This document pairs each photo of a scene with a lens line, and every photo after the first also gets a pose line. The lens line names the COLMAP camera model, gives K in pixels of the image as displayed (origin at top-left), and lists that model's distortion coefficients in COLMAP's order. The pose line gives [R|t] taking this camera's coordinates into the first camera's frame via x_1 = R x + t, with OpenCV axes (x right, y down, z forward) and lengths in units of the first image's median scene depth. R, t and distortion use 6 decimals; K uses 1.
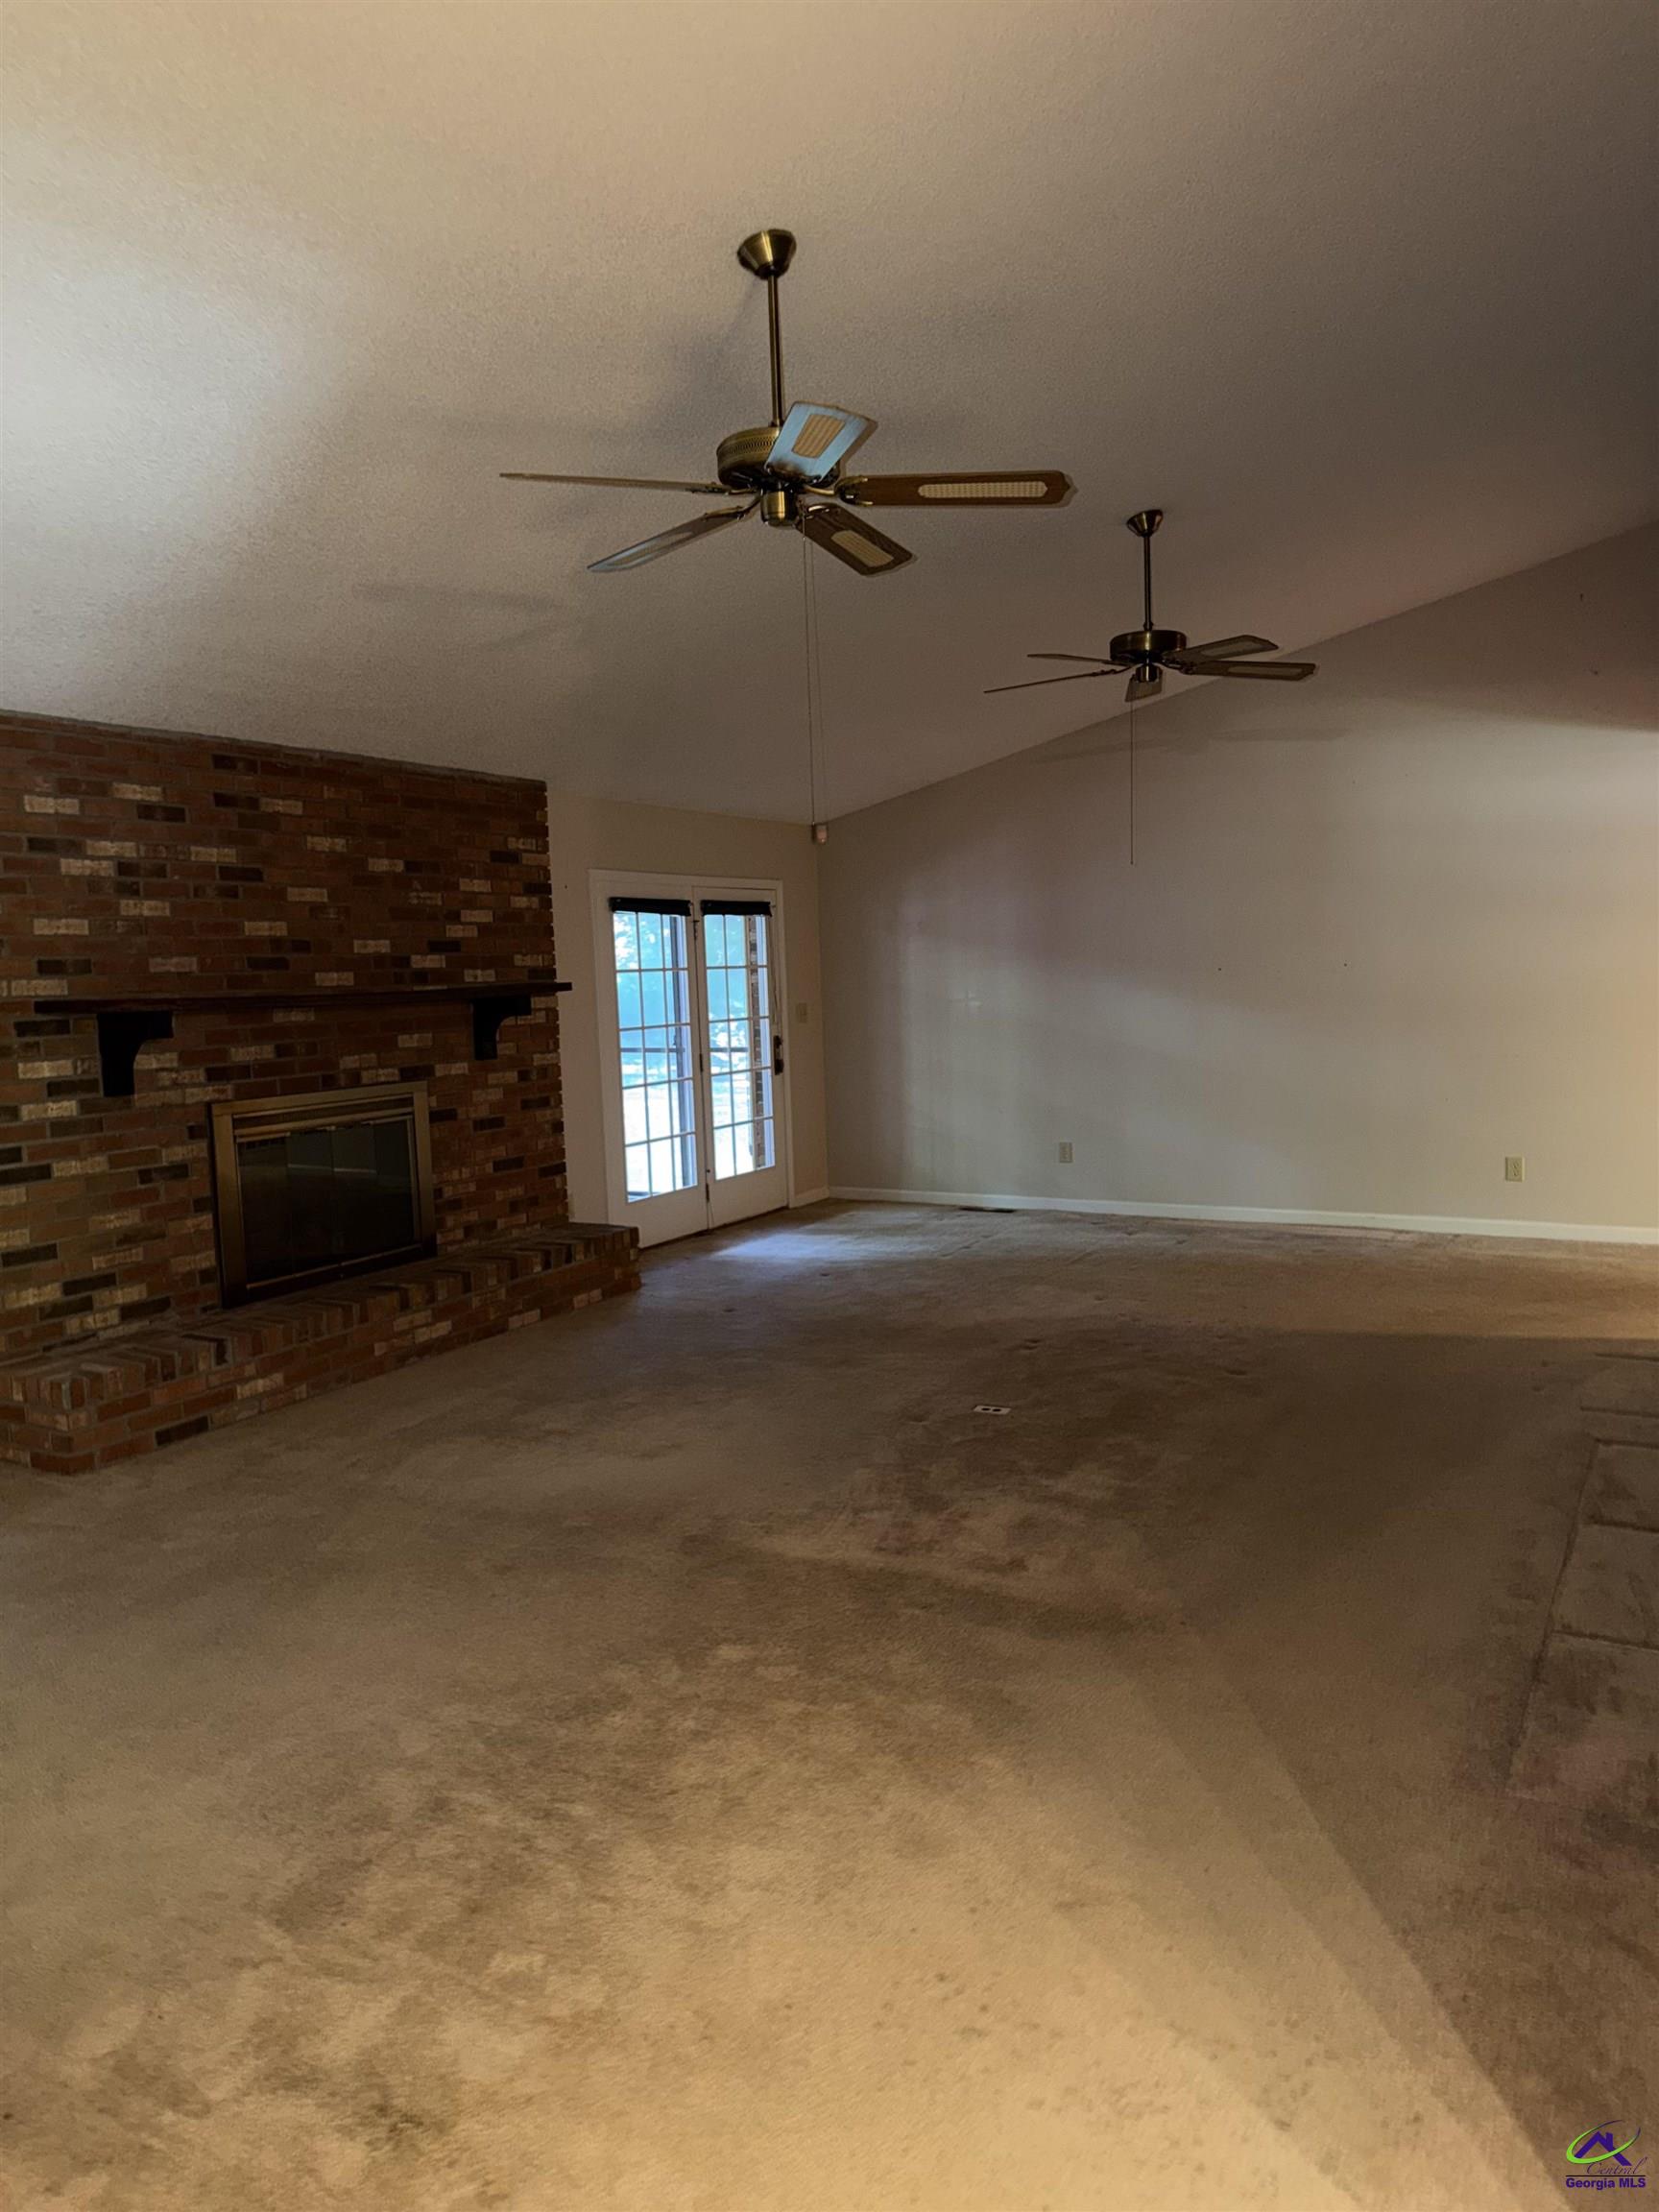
lens RADIAL K [[1574.3, 0, 829.5], [0, 1574.3, 1106.0], [0, 0, 1]] dist [0.040270, -0.054545]
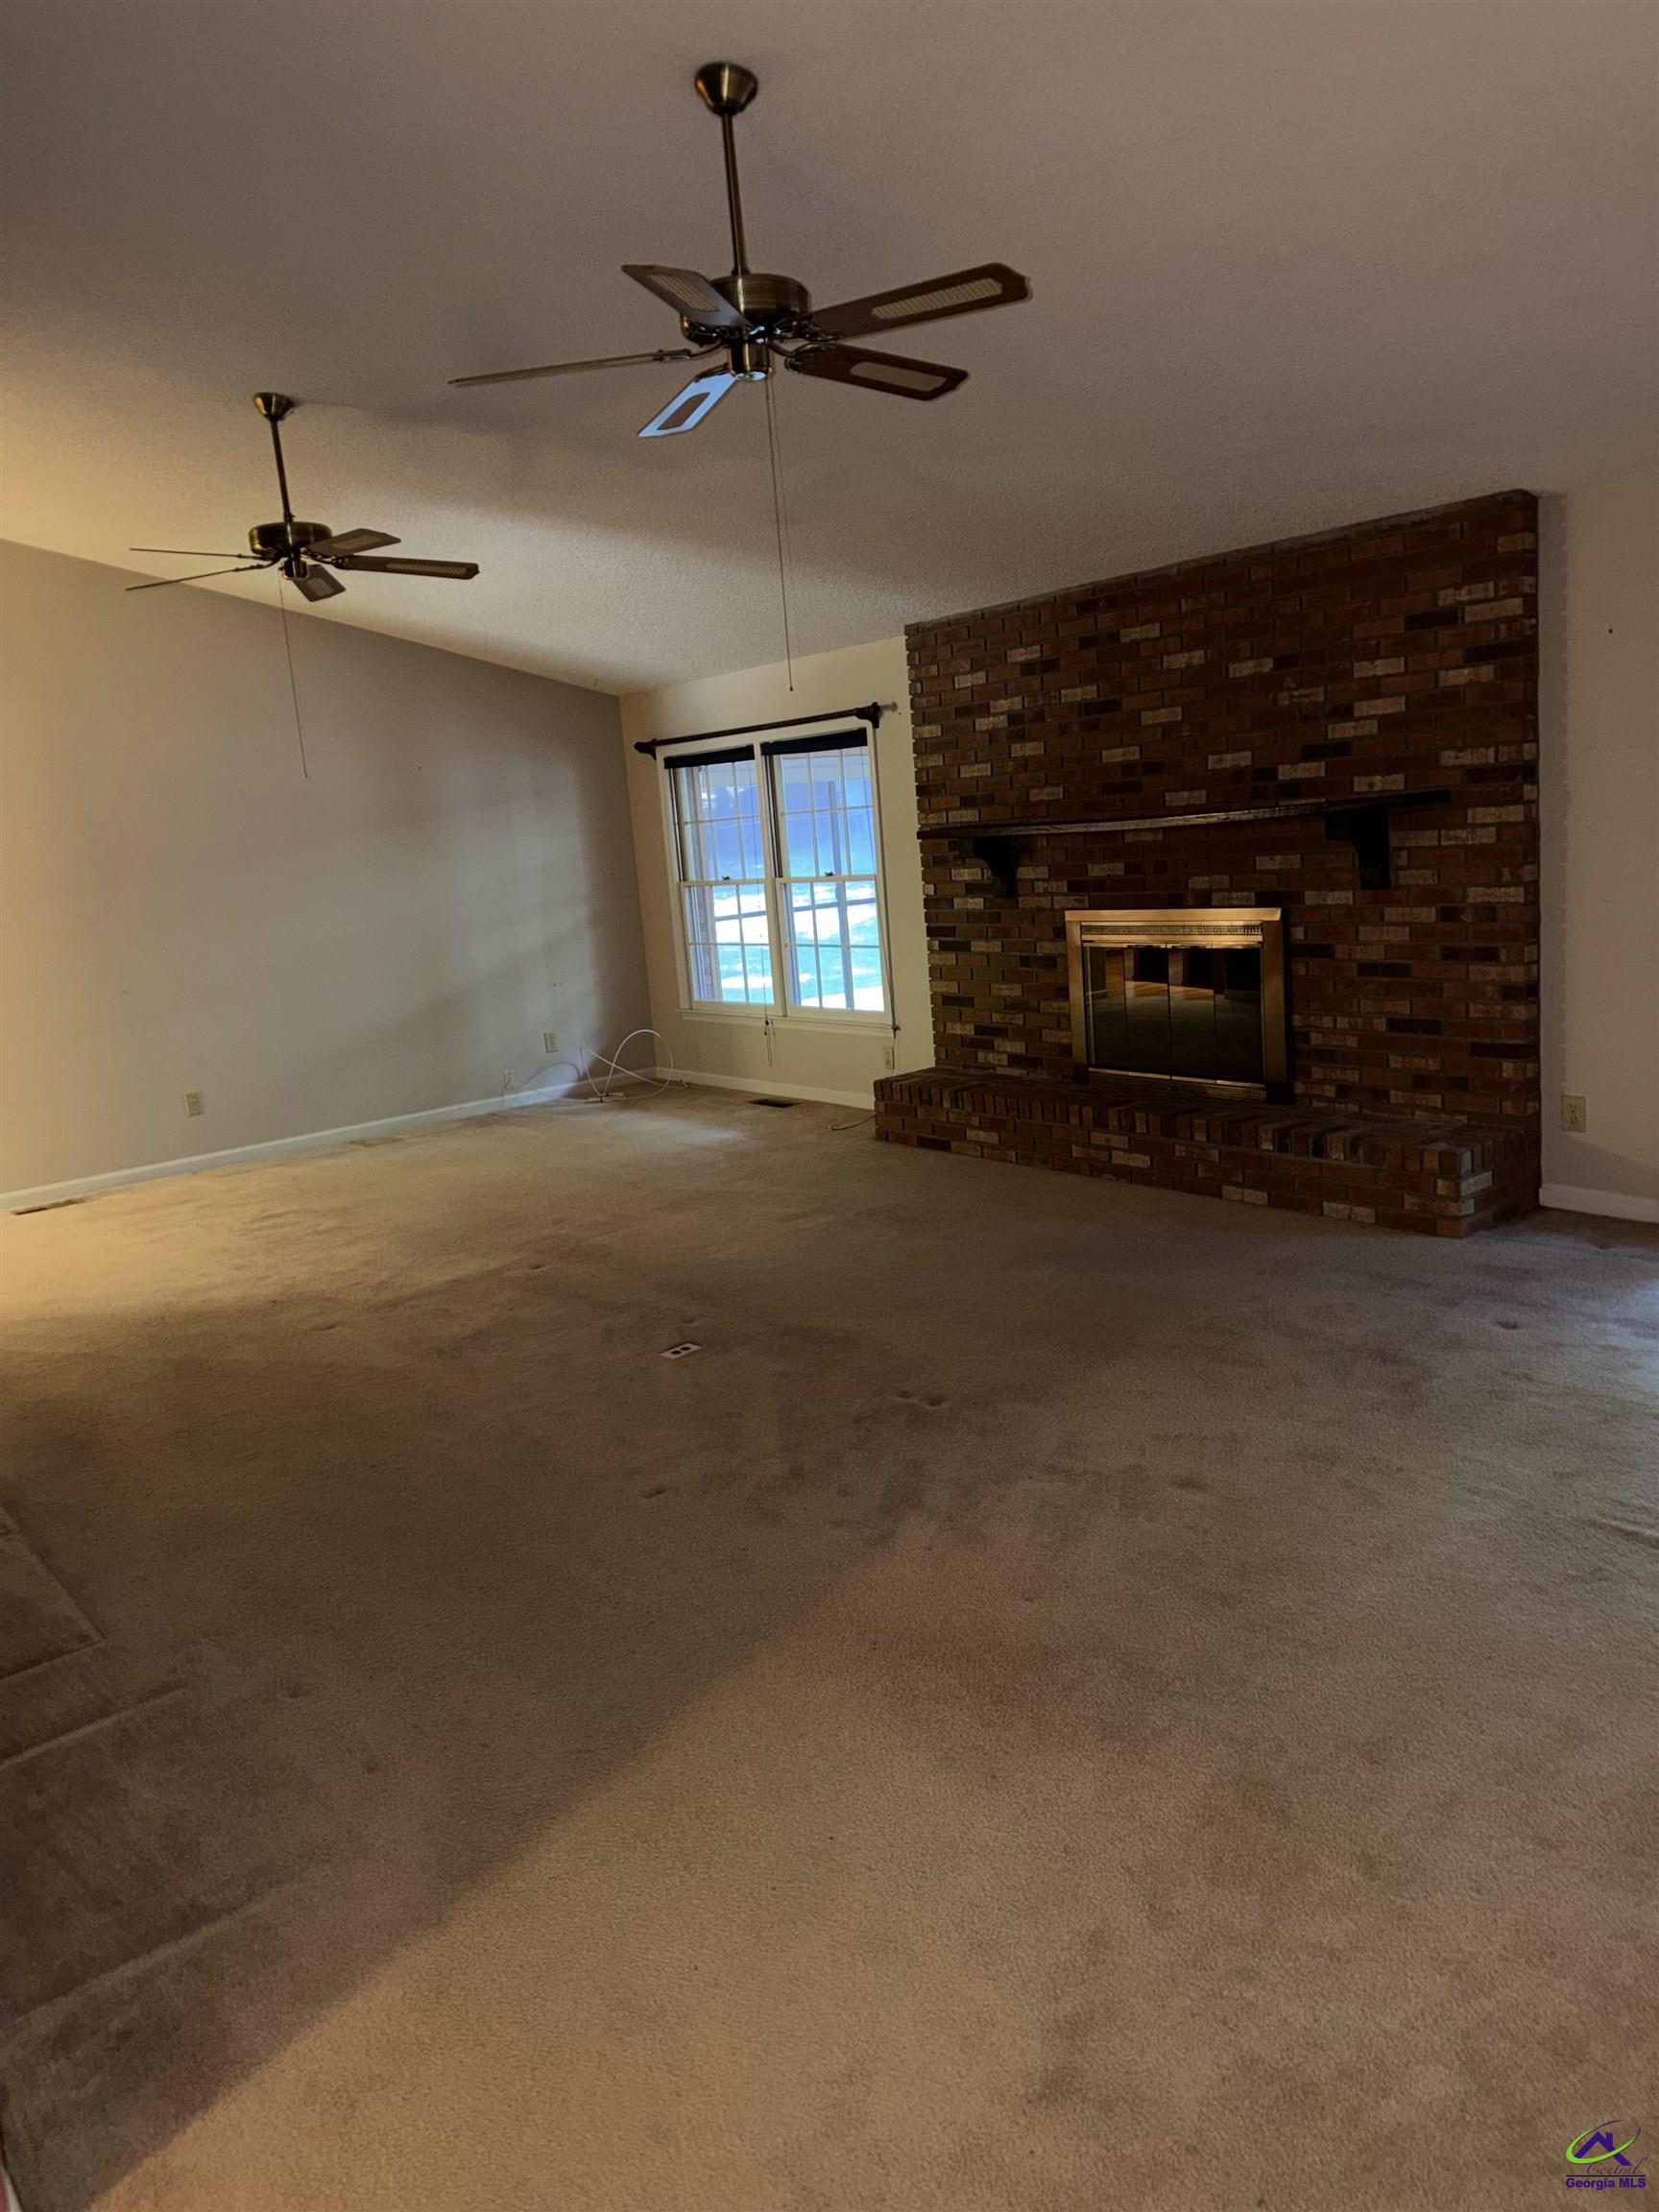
lens RADIAL K [[1574.3, 0, 829.5], [0, 1574.3, 1106.0], [0, 0, 1]] dist [0.040270, -0.054545]
pose [[-0.388972, 0.224566, -0.893460, 0.739361], [0.011372, 0.970932, 0.239087, -0.137882], [0.921179, 0.082837, -0.380219, 1.235024]]
